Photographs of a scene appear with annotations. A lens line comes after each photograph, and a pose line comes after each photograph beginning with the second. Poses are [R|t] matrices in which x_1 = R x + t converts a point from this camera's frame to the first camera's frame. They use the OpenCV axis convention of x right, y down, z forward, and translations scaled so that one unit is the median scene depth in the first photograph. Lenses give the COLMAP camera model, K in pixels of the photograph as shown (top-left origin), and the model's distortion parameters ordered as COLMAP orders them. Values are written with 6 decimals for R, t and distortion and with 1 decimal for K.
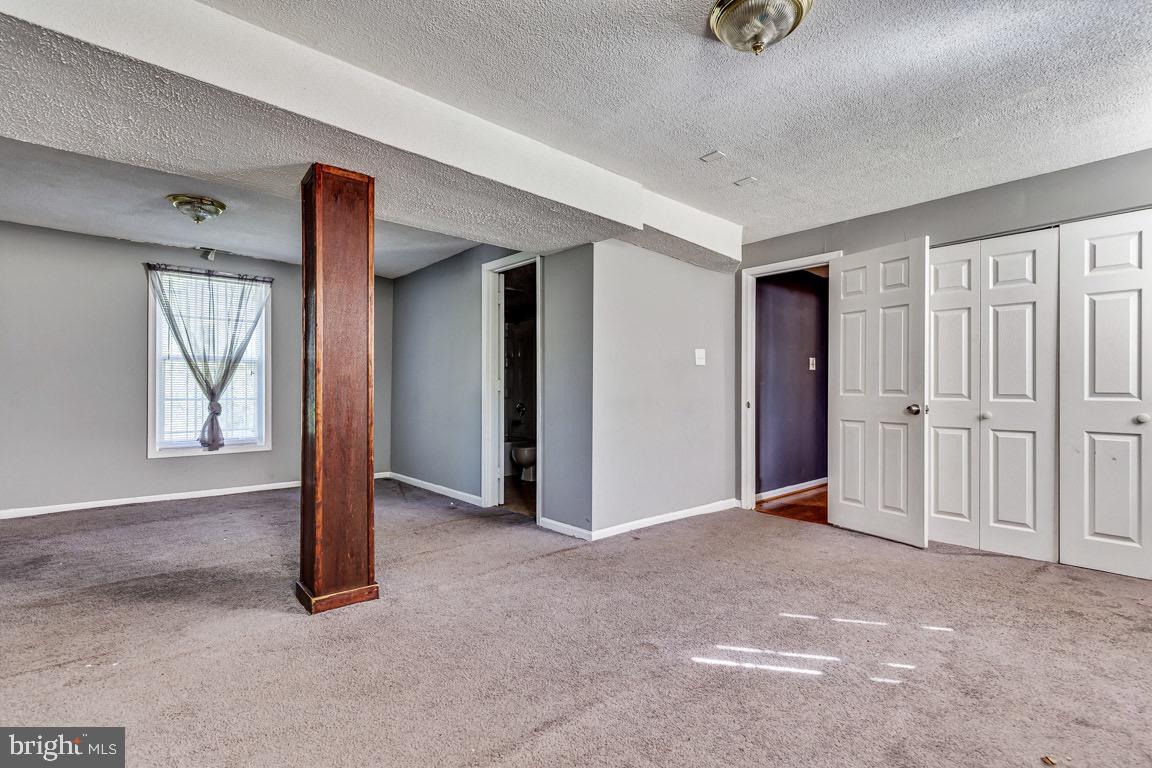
lens RADIAL K [[522.5, 0, 574.5], [0, 522.5, 376.9], [0, 0, 1]] dist [0.002006, 0.000080]
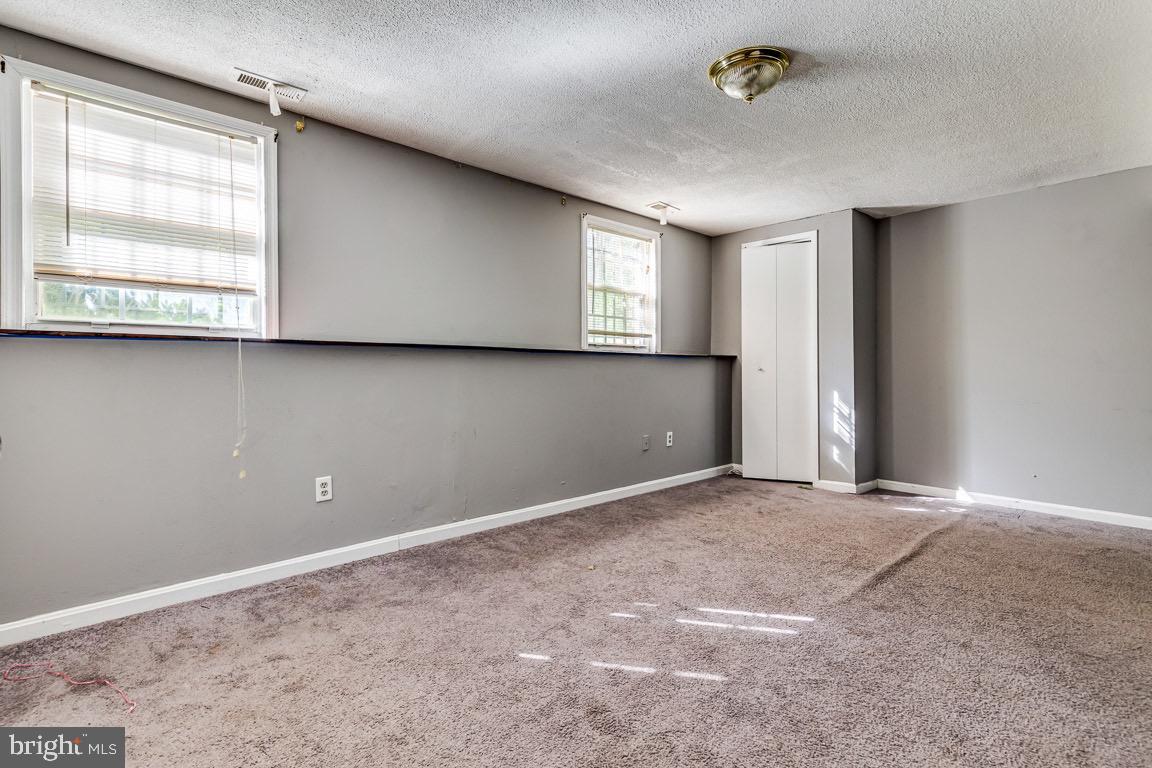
lens RADIAL K [[531.6, 0, 576.9], [0, 531.6, 361.3], [0, 0, 1]] dist [0.001753, 0.000173]
pose [[-0.999388, -0.001594, -0.034957, 0.651863], [-0.001423, 0.999987, -0.004933, 0.027131], [0.034964, -0.004880, -0.999377, 1.811785]]
